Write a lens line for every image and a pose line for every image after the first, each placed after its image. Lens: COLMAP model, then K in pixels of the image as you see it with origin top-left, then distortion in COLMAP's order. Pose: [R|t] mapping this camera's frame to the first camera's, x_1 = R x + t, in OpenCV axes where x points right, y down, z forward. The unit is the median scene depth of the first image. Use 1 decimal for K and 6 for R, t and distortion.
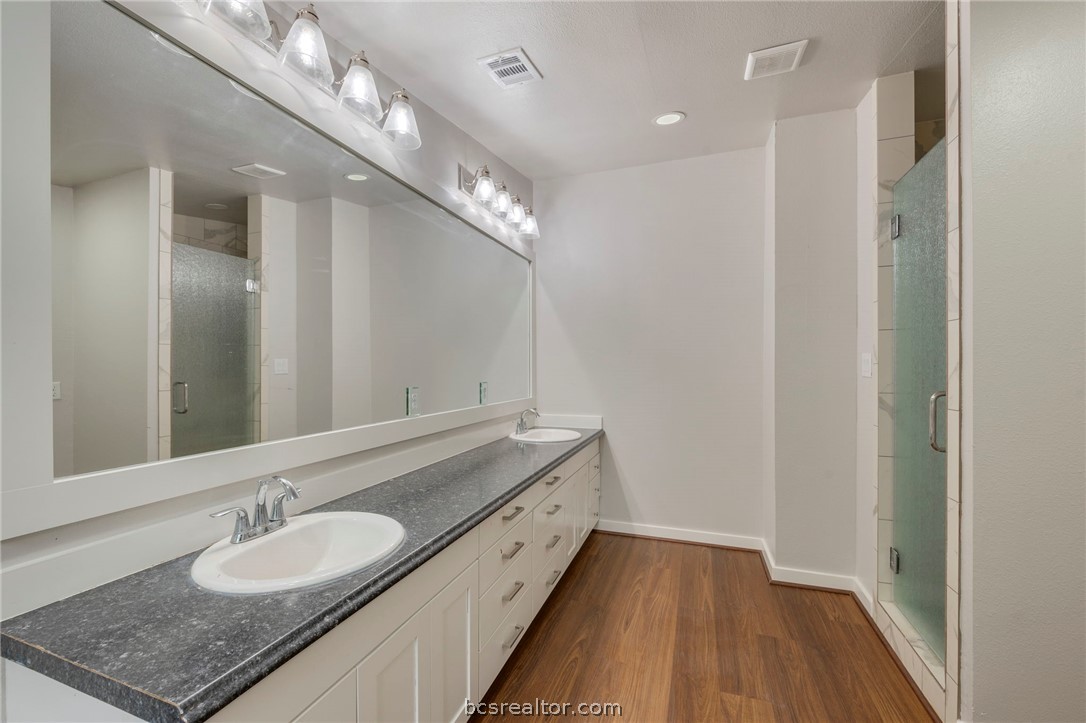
lens RADIAL K [[428.1, 0, 547.9], [0, 428.1, 369.5], [0, 0, 1]] dist [-0.004434, 0.000168]
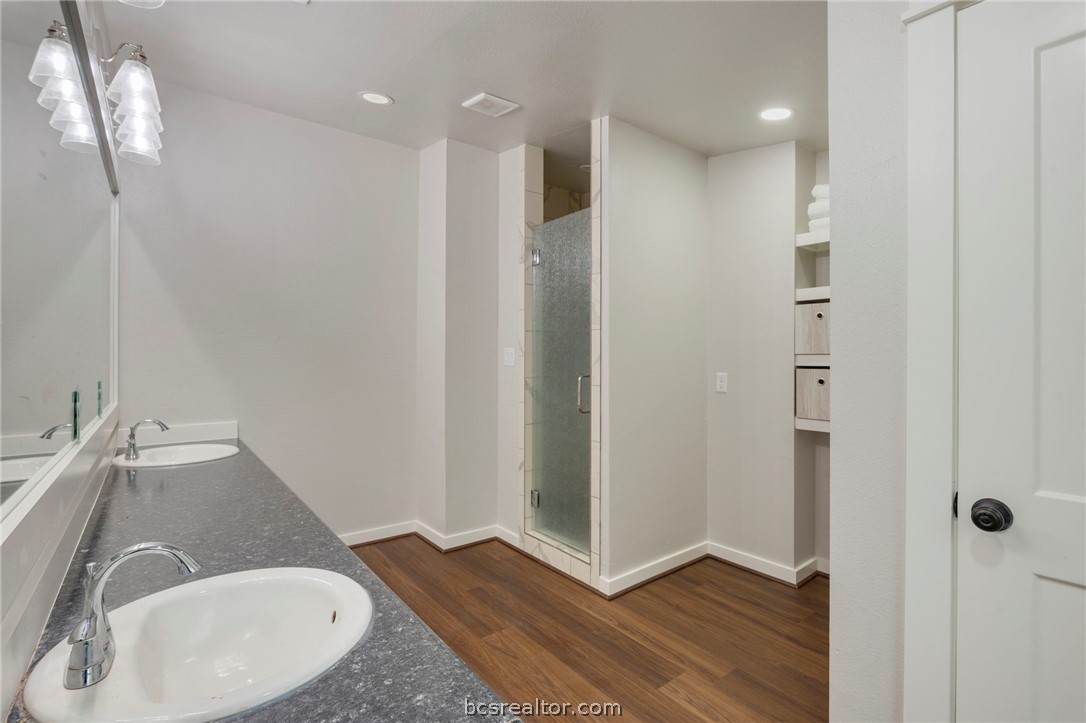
lens RADIAL K [[479.2, 0, 552.2], [0, 479.2, 357.6], [0, 0, 1]] dist [-0.006714, 0.000508]
pose [[0.555842, 0.005492, 0.831270, -0.446081], [-0.001103, 0.999982, -0.005870, 0.000417], [-0.831287, 0.002346, 0.555838, 0.092108]]
